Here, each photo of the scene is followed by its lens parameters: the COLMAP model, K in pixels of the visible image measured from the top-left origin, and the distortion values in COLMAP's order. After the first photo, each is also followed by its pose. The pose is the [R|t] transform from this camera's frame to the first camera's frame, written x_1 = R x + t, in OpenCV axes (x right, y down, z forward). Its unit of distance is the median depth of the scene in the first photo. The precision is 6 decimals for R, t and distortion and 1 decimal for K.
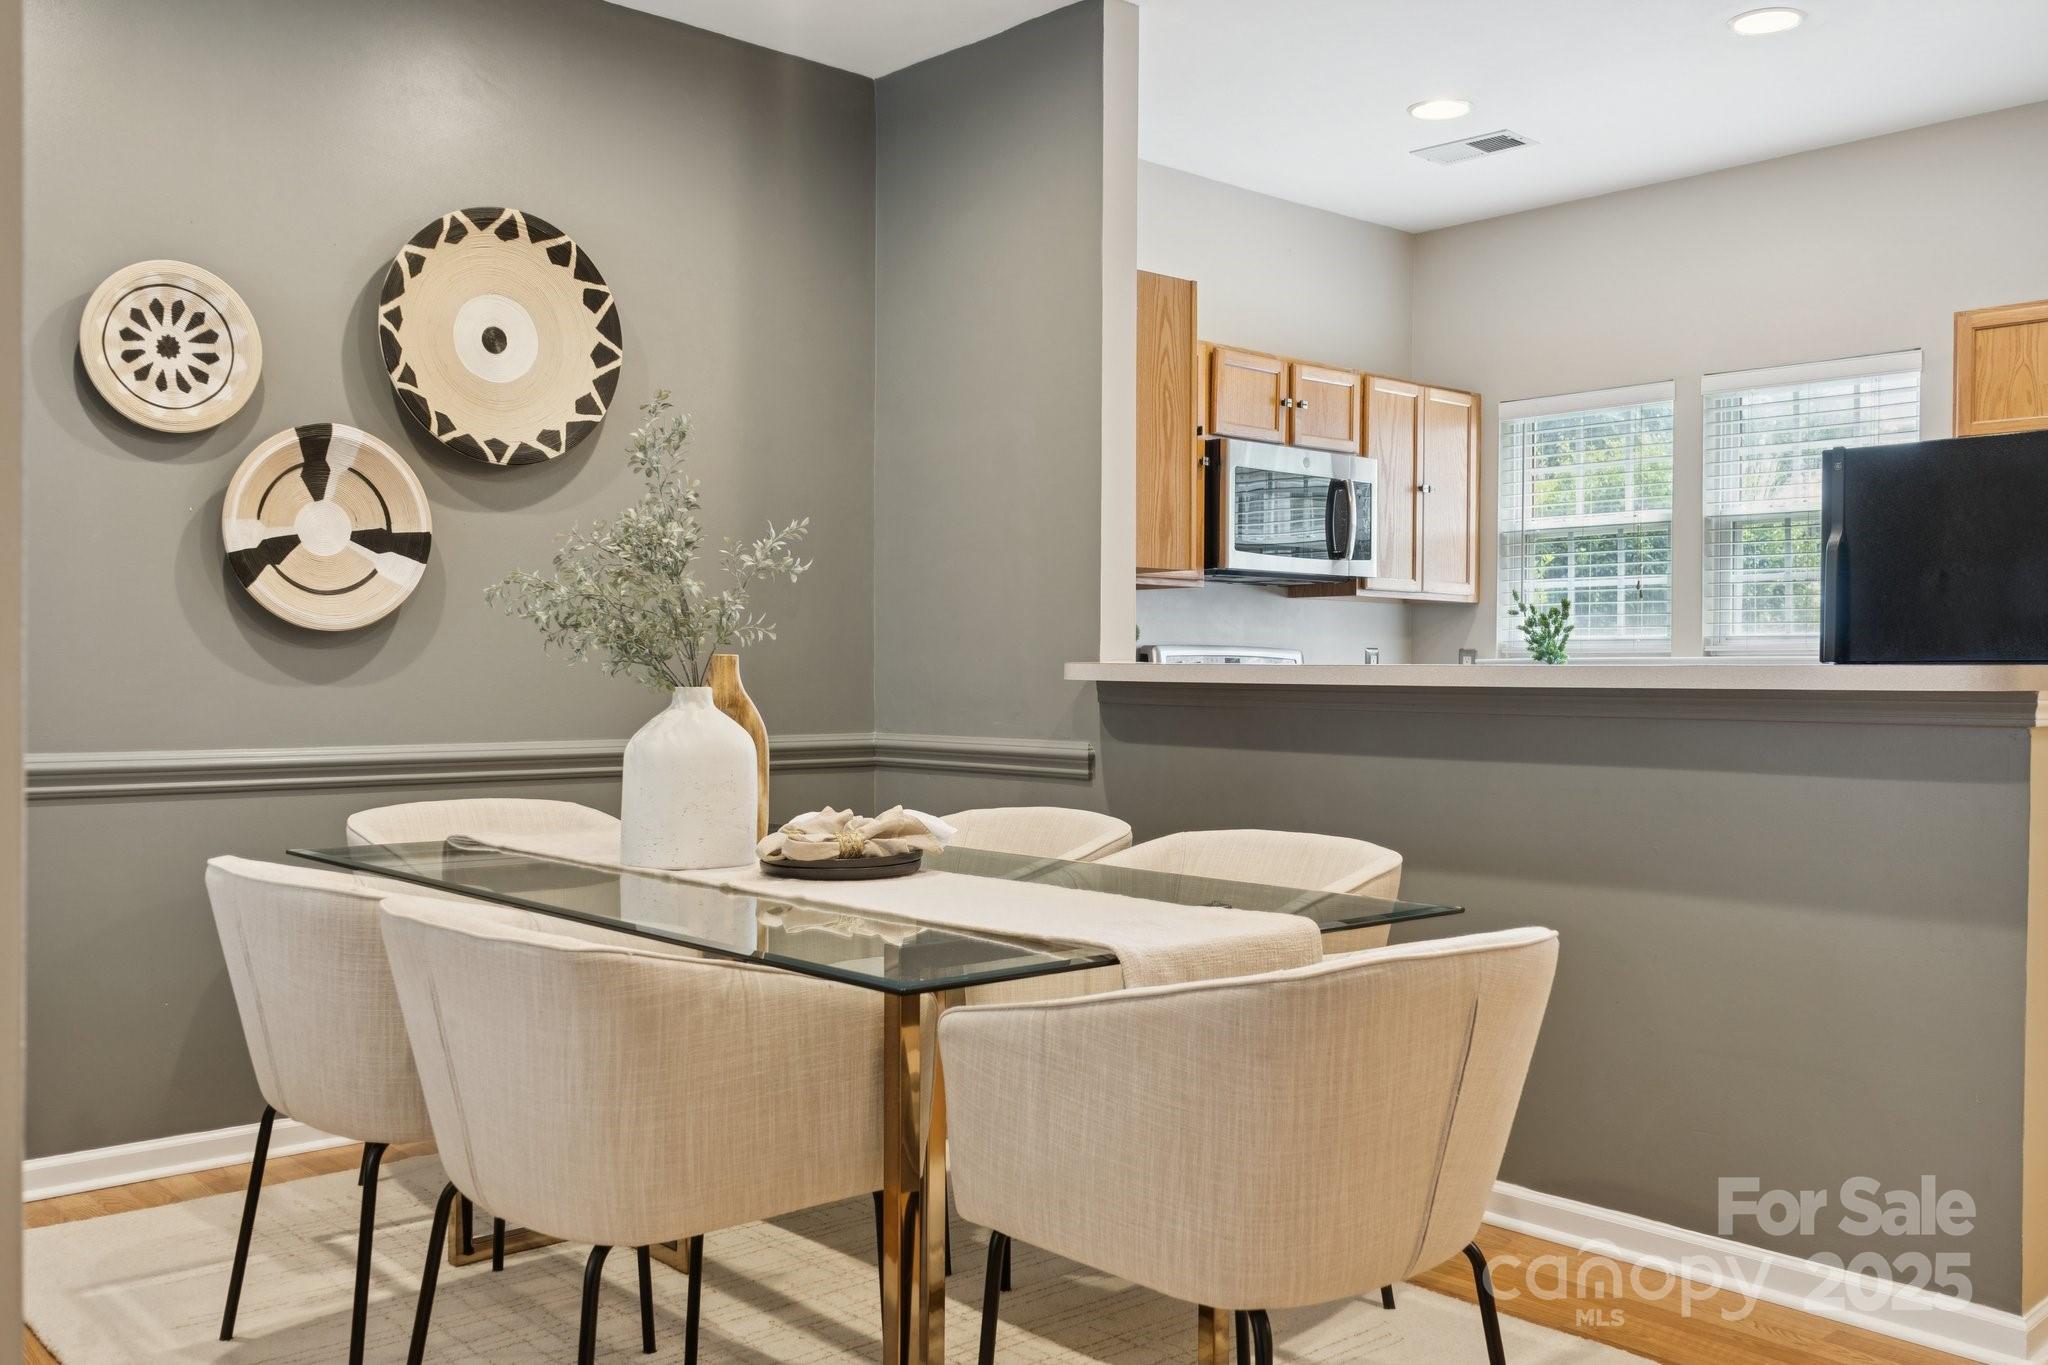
lens RADIAL K [[1765.5, 0, 1024.0], [0, 1765.5, 682.5], [0, 0, 1]] dist [-0.001457, 0.001636]
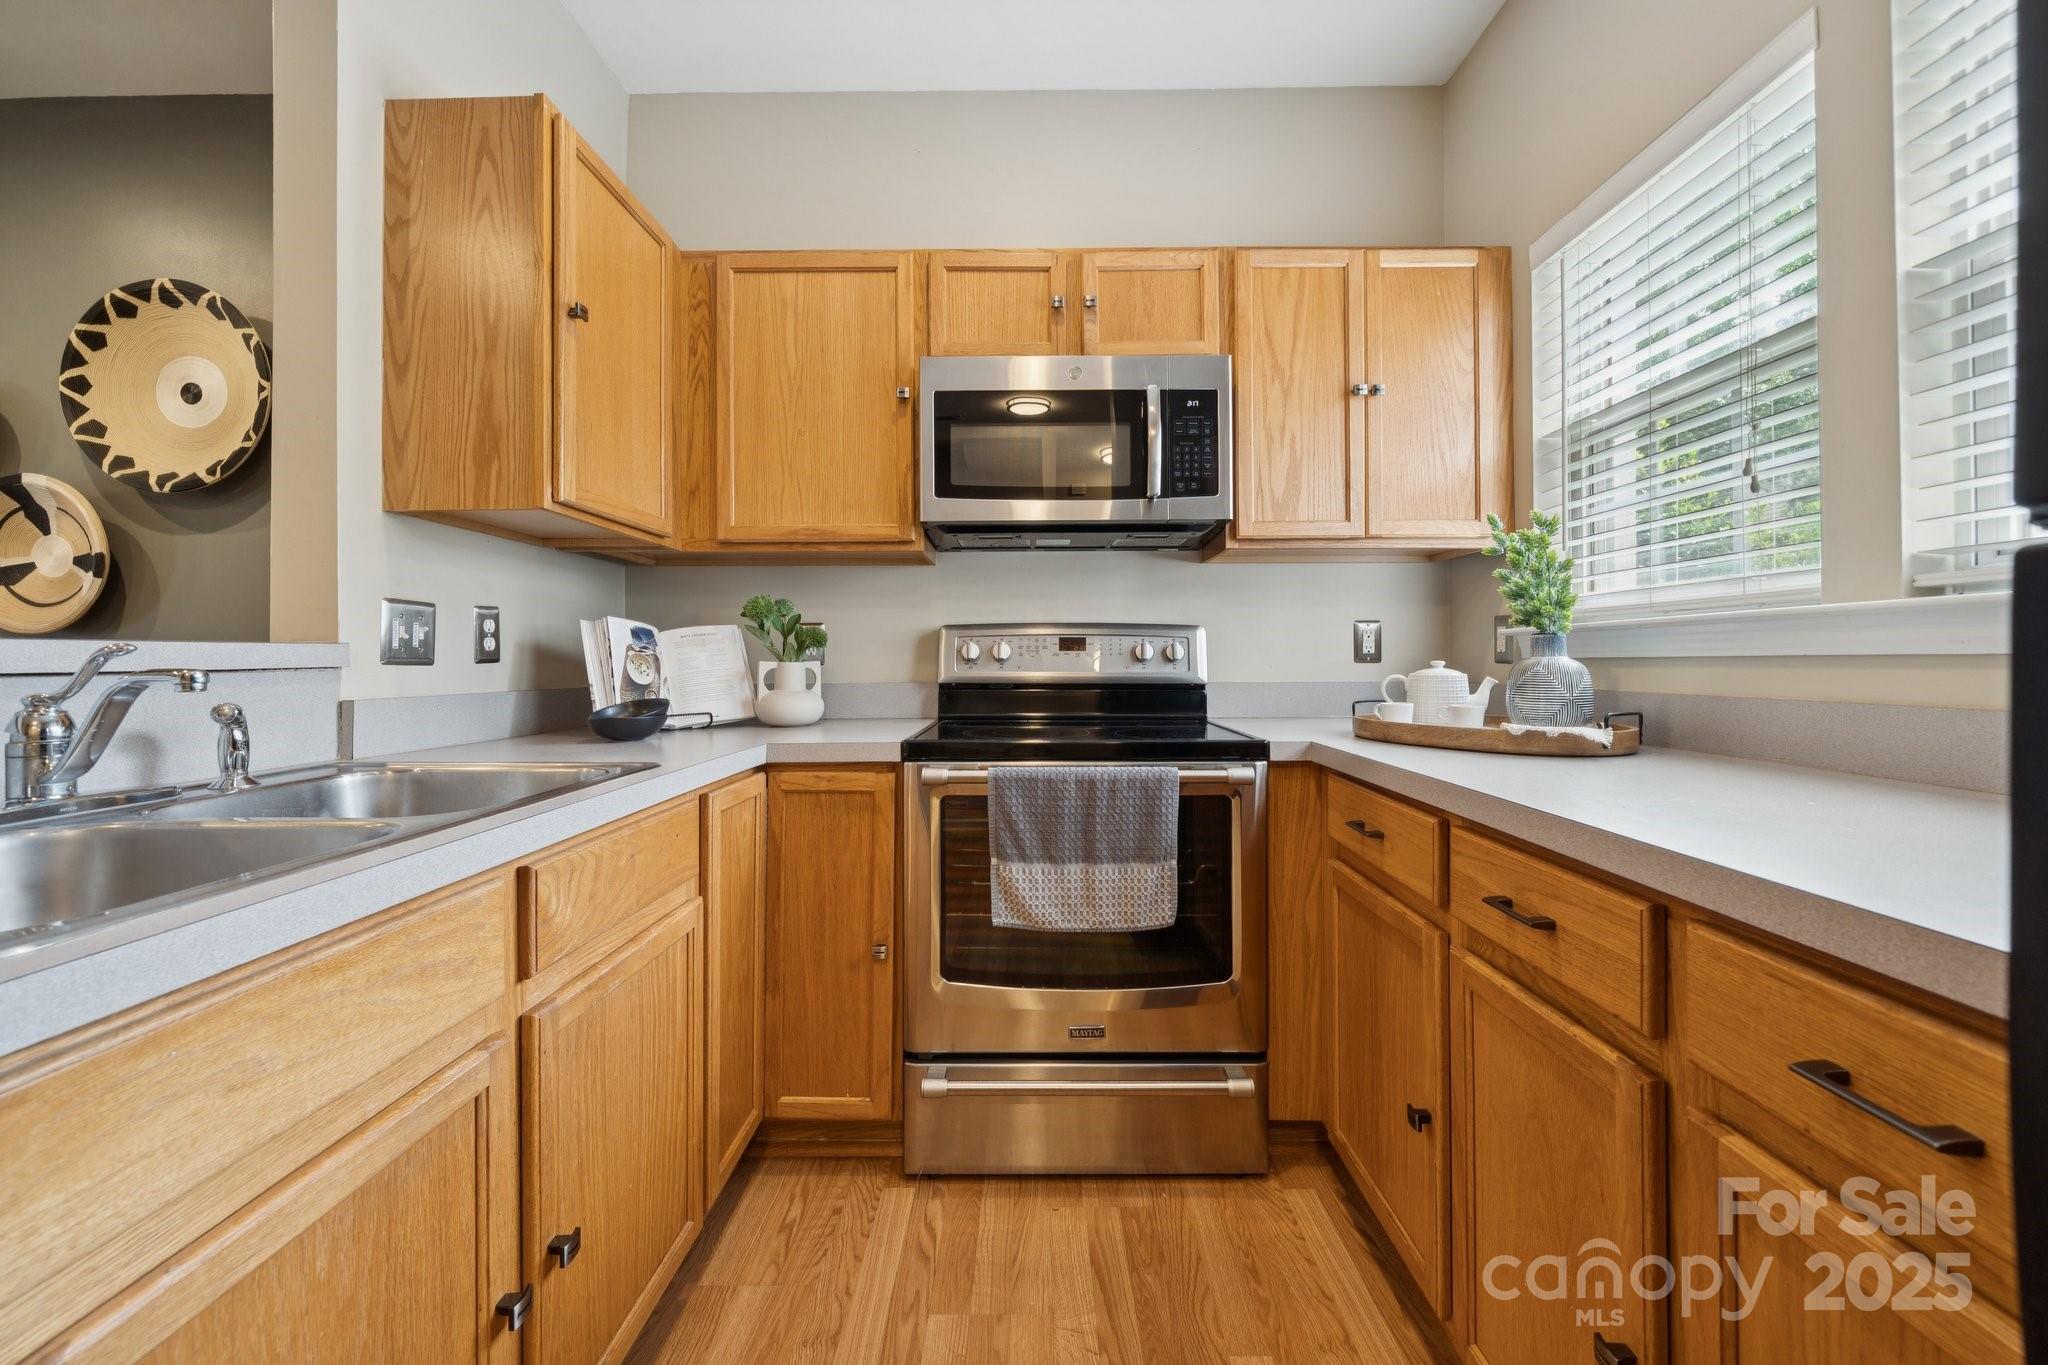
lens RADIAL K [[758.1, 0, 1024.9], [0, 758.1, 653.9], [0, 0, 1]] dist [-0.002057, -0.000083]
pose [[0.742289, -0.014120, -0.669931, 0.493318], [0.007972, 0.999893, -0.012241, -0.001870], [0.670032, 0.003745, 0.742323, 1.027549]]
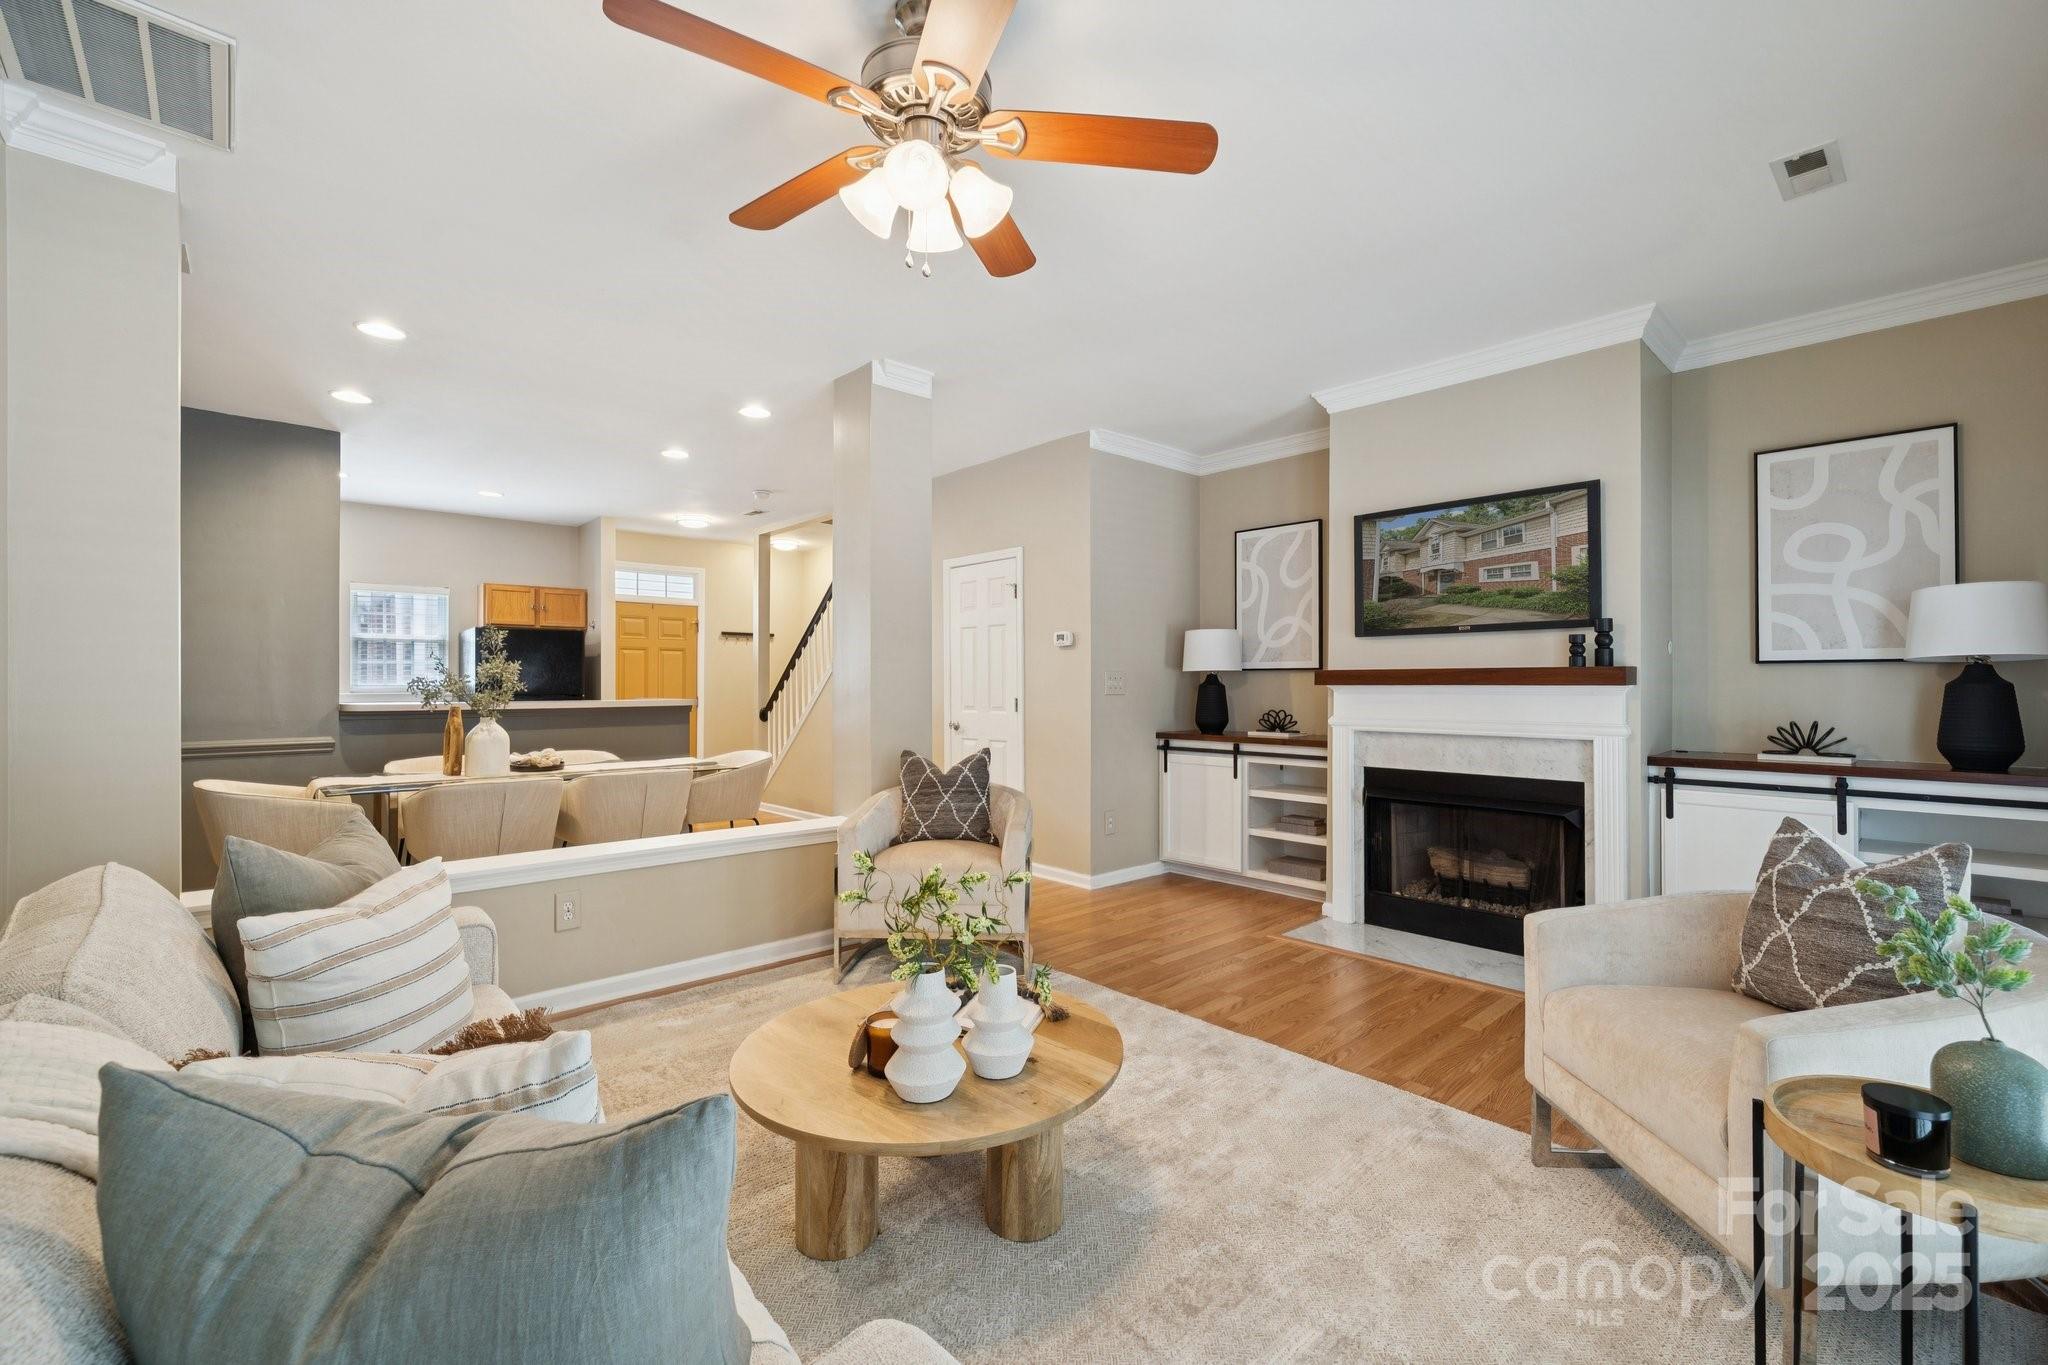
lens RADIAL K [[860.3, 0, 1046.3], [0, 860.3, 680.8], [0, 0, 1]] dist [0.000005, -0.000061]
pose [[-0.029504, -0.006315, 0.999545, -1.243859], [0.006007, 0.999961, 0.006495, -0.047220], [-0.999547, 0.006196, -0.029465, 0.061116]]
